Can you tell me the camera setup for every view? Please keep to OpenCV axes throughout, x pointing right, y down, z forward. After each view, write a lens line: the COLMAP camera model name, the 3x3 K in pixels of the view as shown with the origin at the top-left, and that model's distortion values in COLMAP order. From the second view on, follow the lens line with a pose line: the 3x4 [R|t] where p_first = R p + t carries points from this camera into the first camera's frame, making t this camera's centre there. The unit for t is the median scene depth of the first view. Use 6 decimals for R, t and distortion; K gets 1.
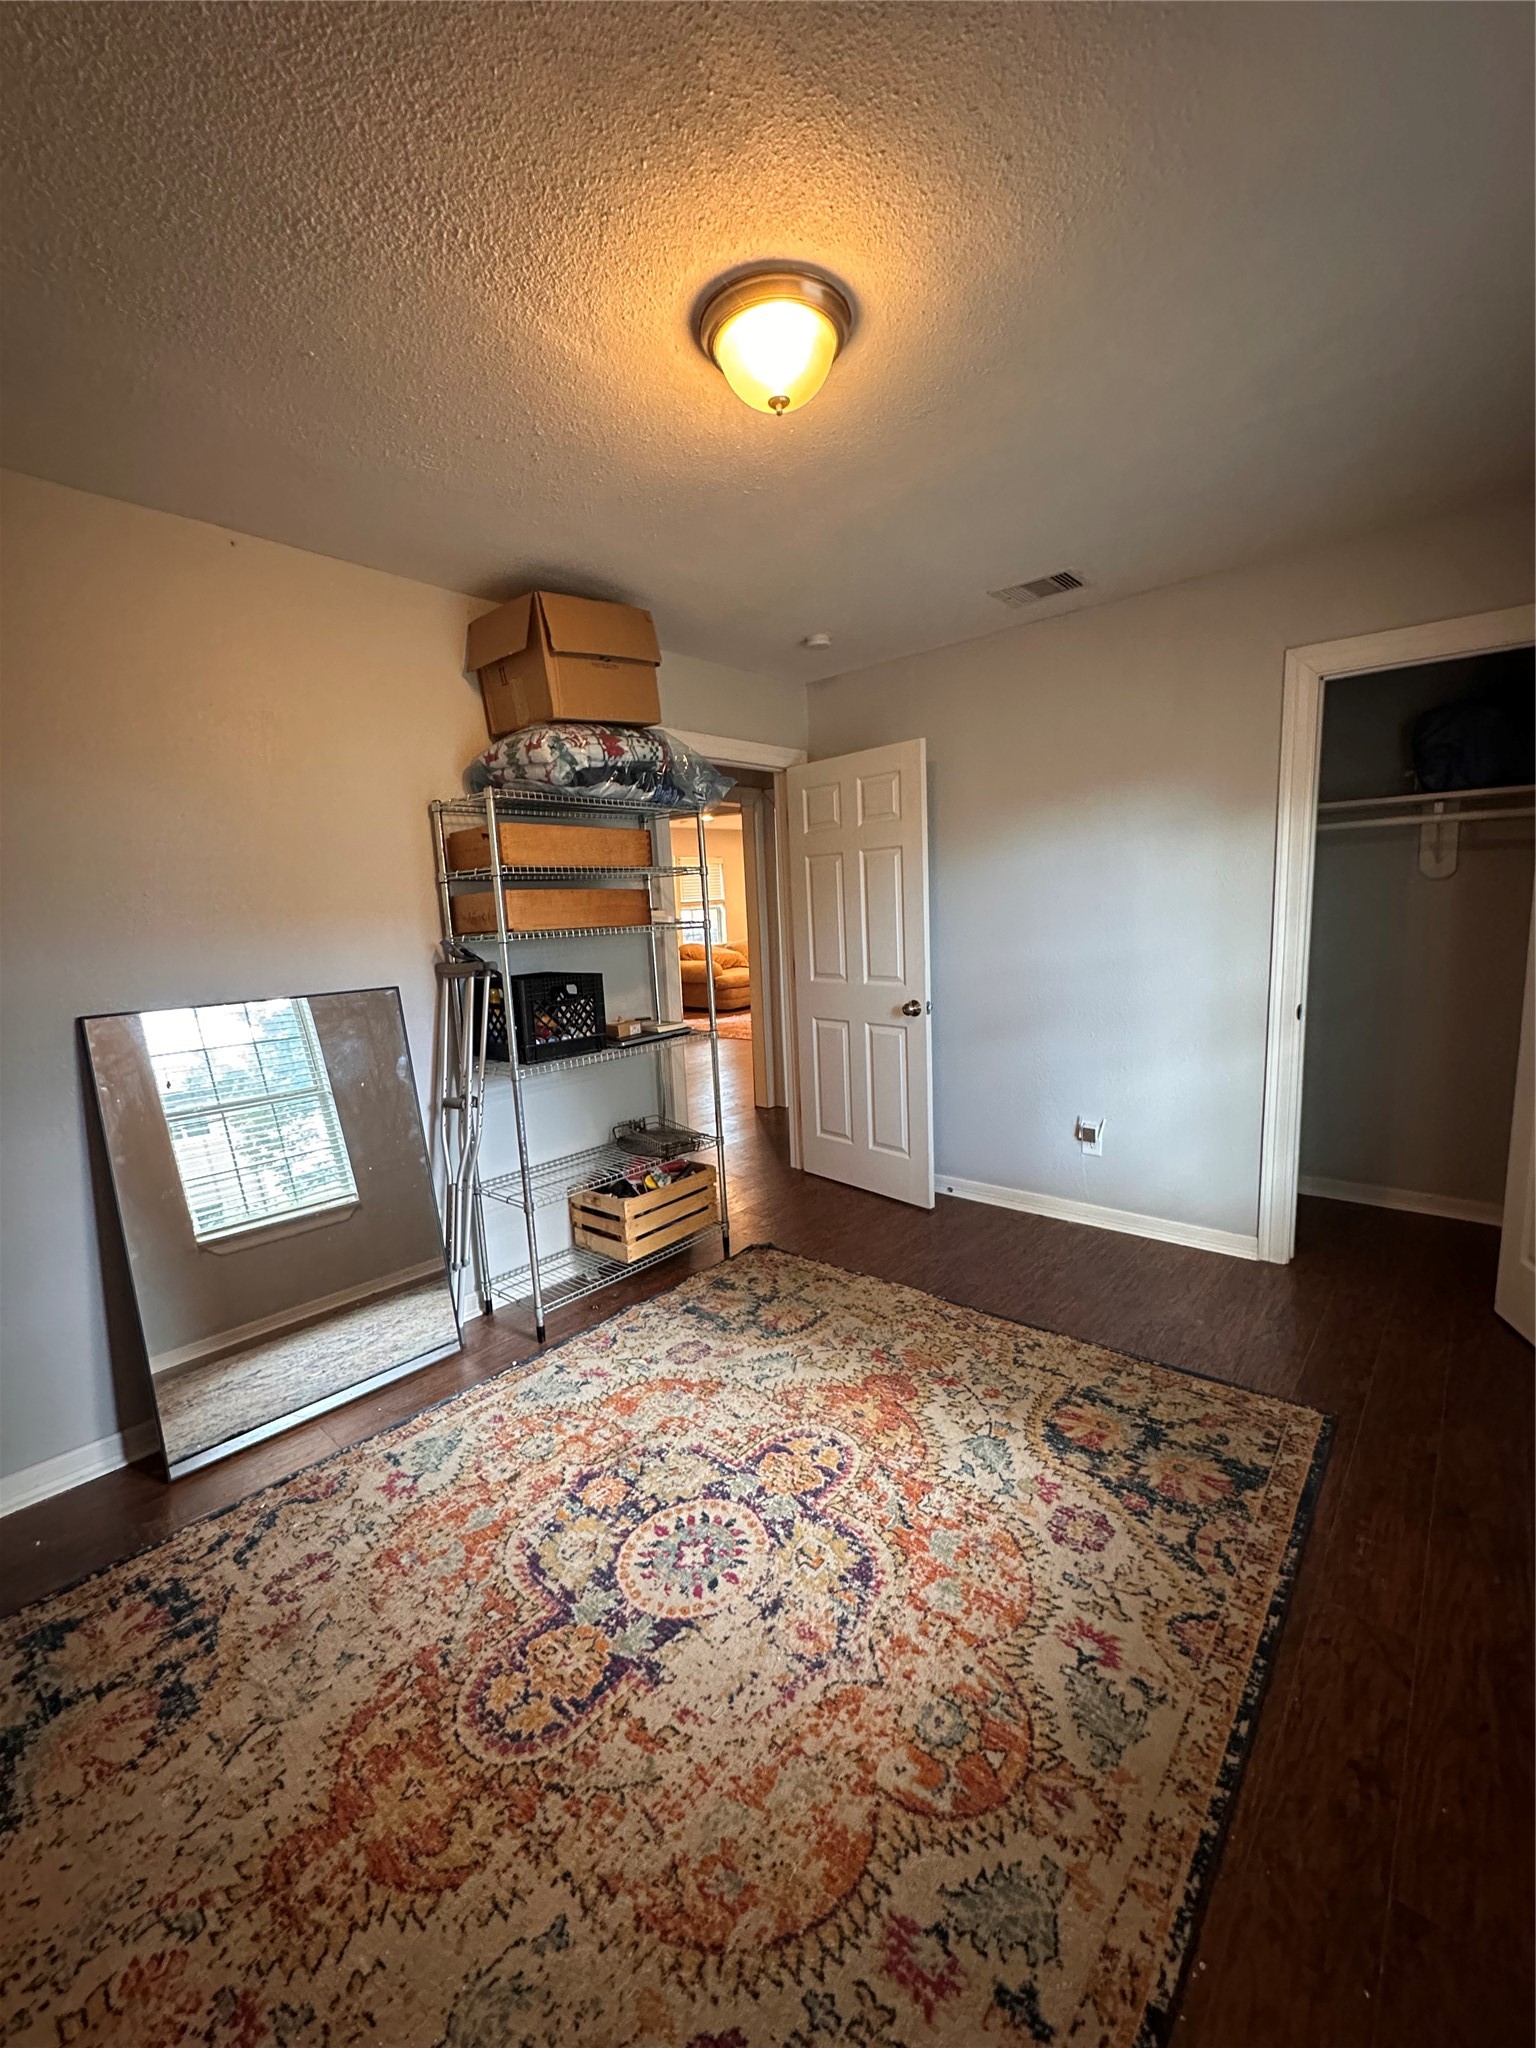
lens RADIAL K [[818.6, 0, 762.2], [0, 818.6, 1022.6], [0, 0, 1]] dist [-0.001012, 0.000256]
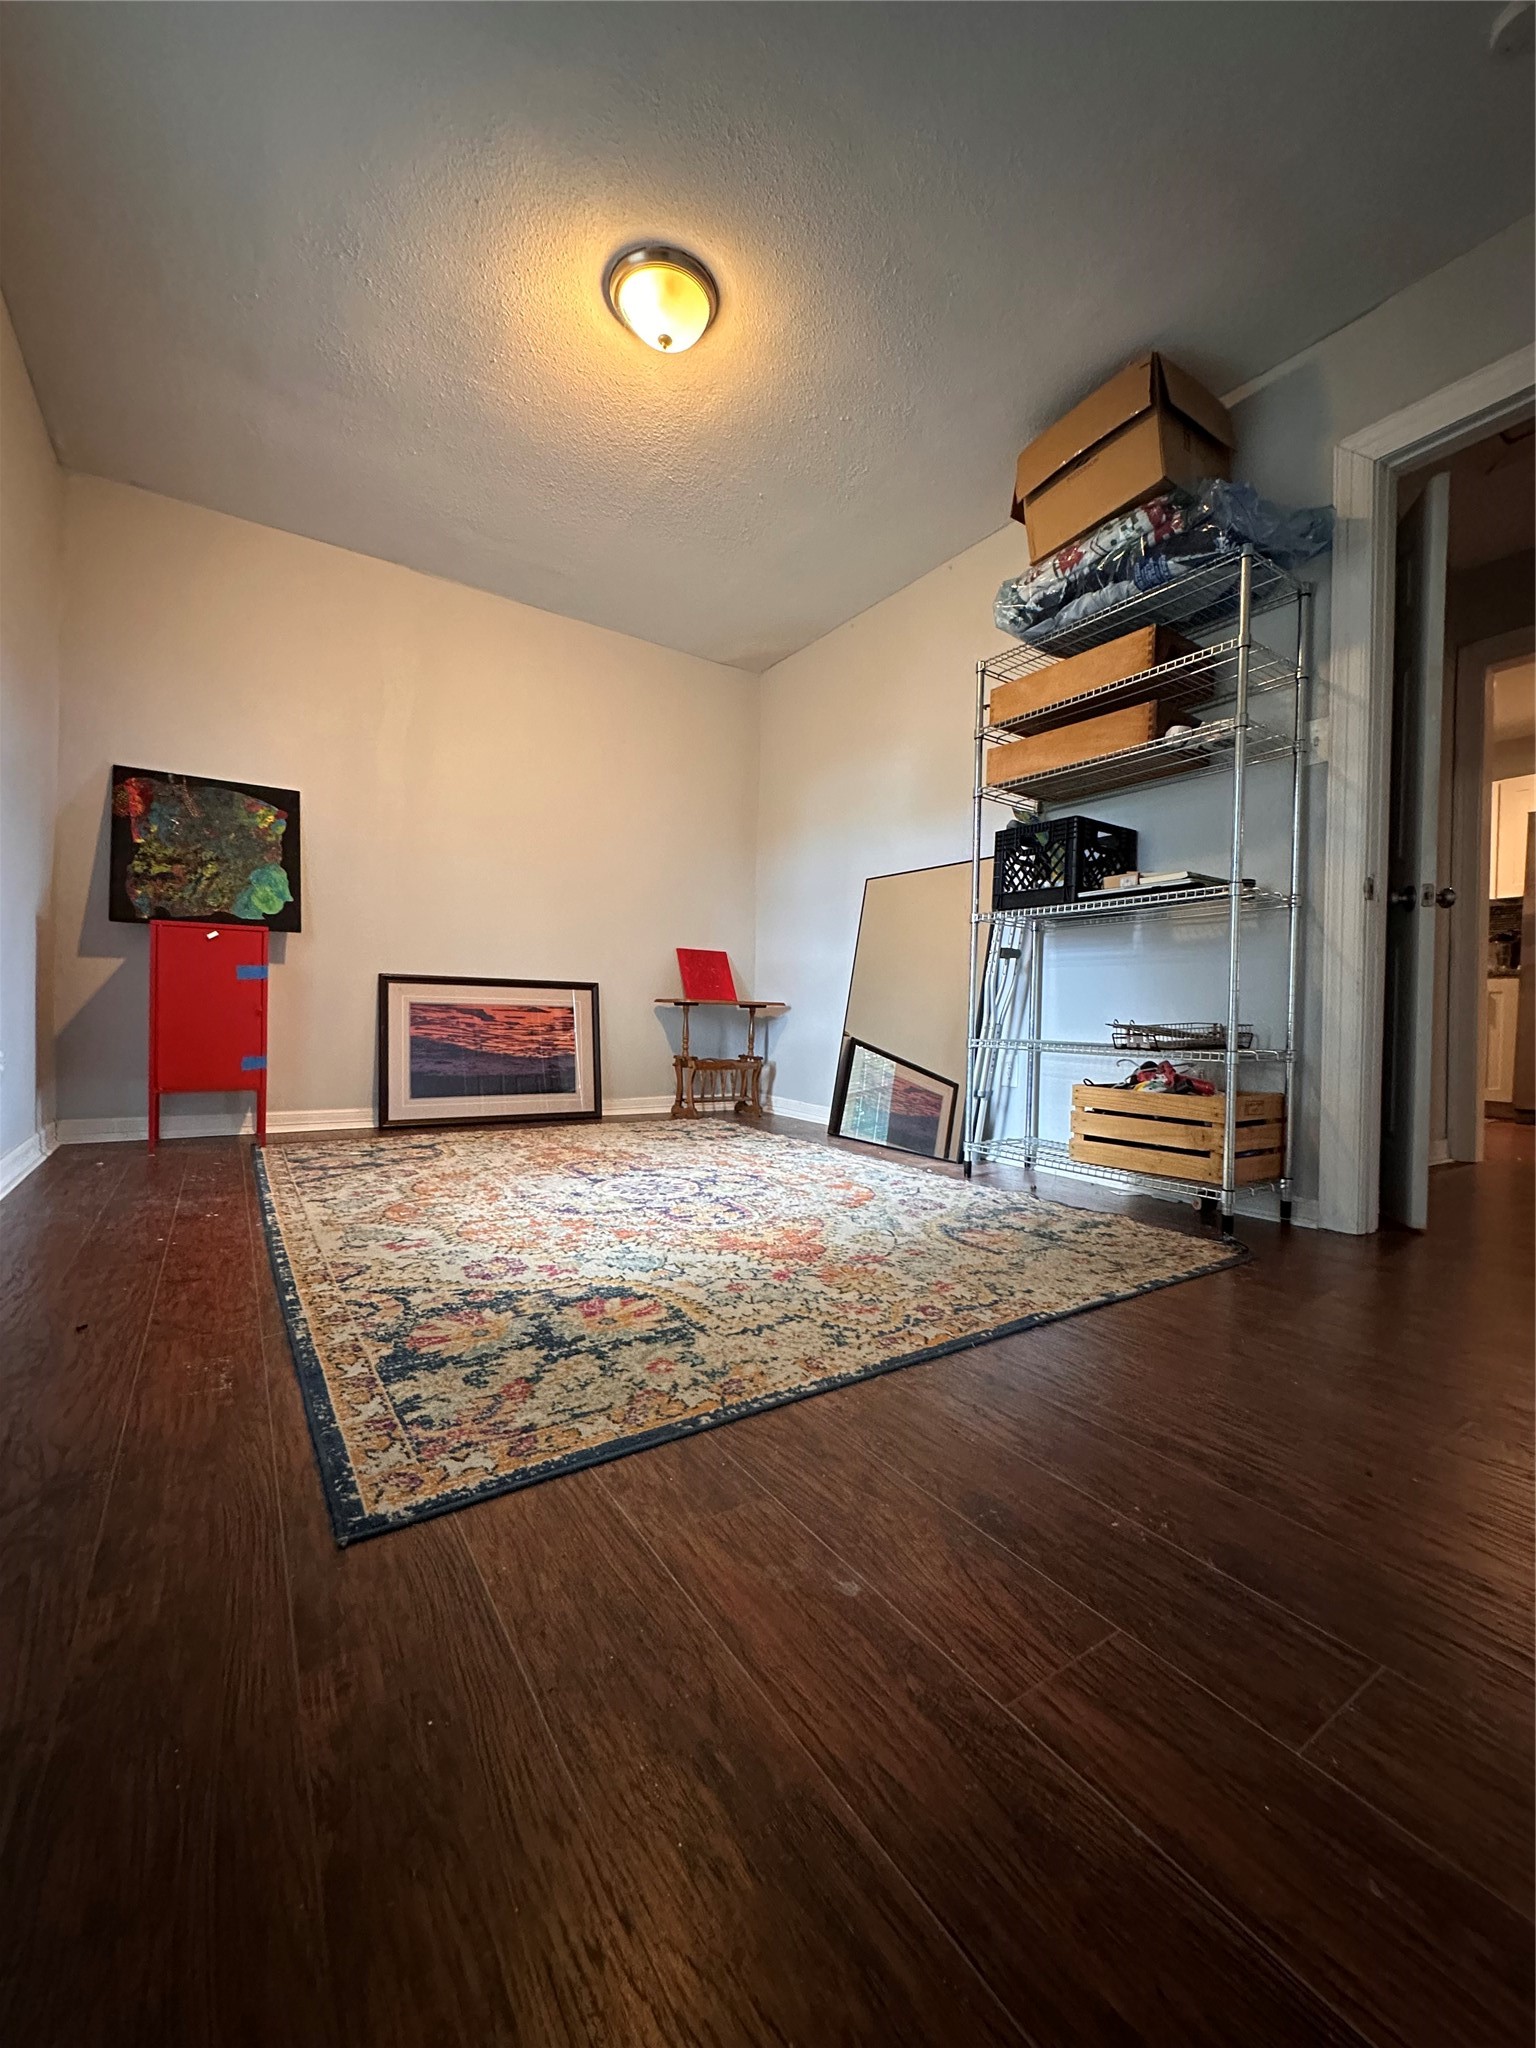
lens RADIAL K [[818.6, 0, 769.4], [0, 818.6, 1008.8], [0, 0, 1]] dist [-0.001012, 0.000256]
pose [[-0.252898, 0.039133, -0.966701, 1.113510], [-0.142990, 0.986697, 0.077350, 0.185876], [0.956868, 0.157790, -0.243938, 1.366326]]
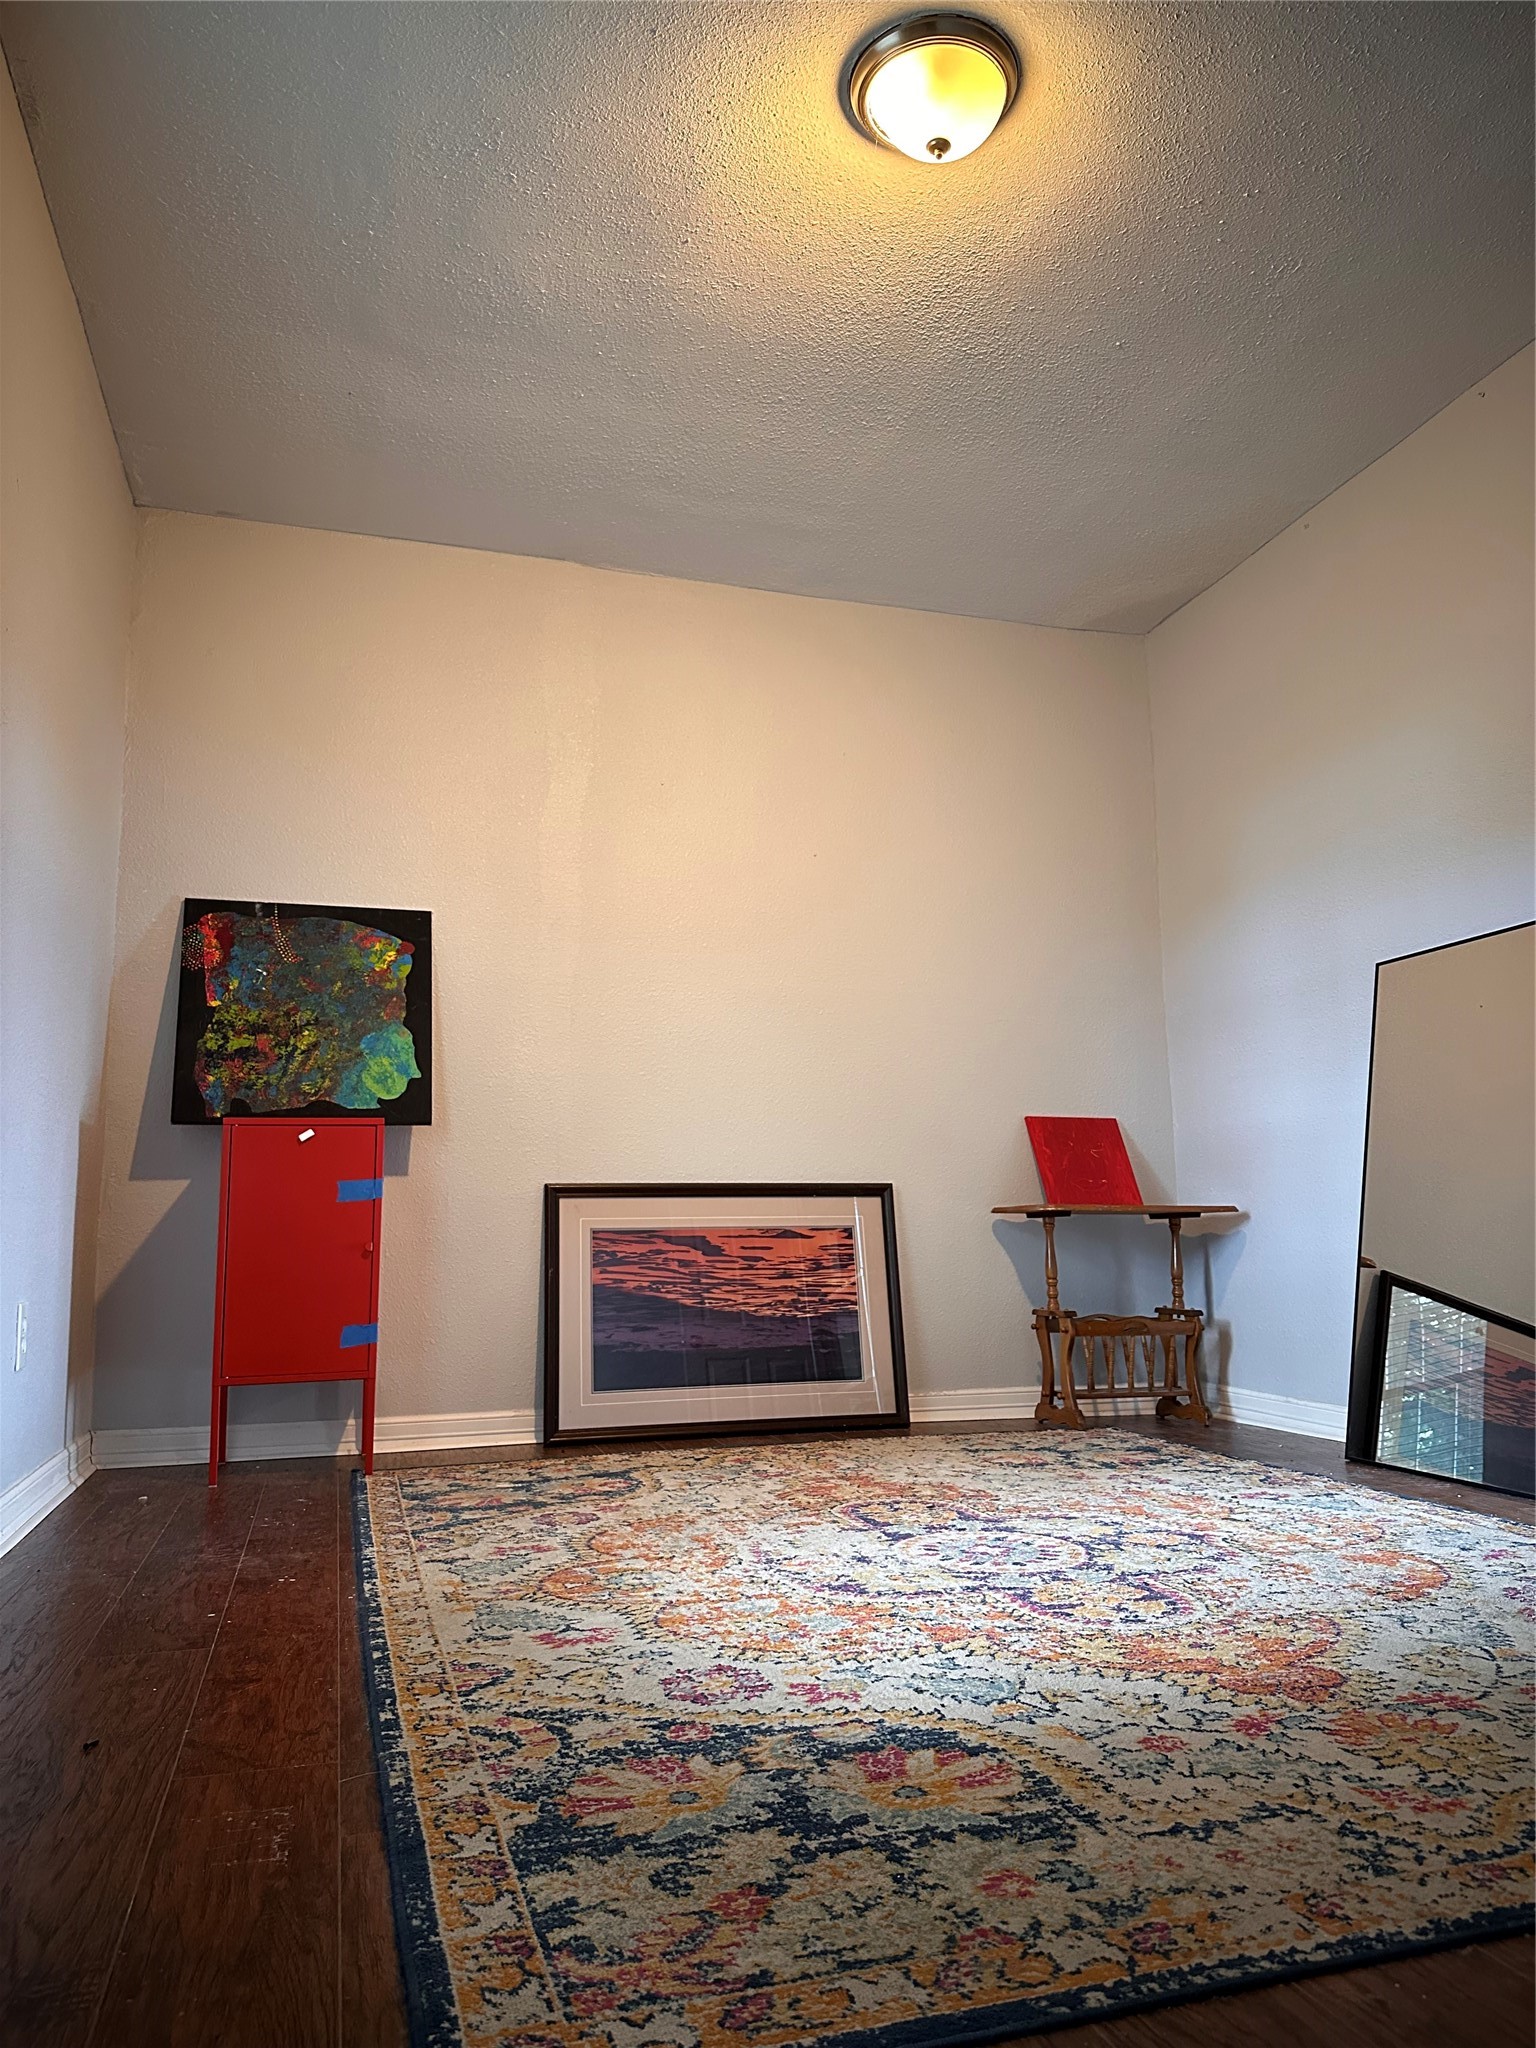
lens RADIAL K [[1436.9, 0, 789.2], [0, 1436.9, 1011.2], [0, 0, 1]] dist [0.062752, -0.074798]
pose [[-0.516344, -0.082655, -0.852383, 1.103542], [-0.078030, 0.995732, -0.049287, 0.207627], [0.852819, 0.041062, -0.520589, 1.389190]]
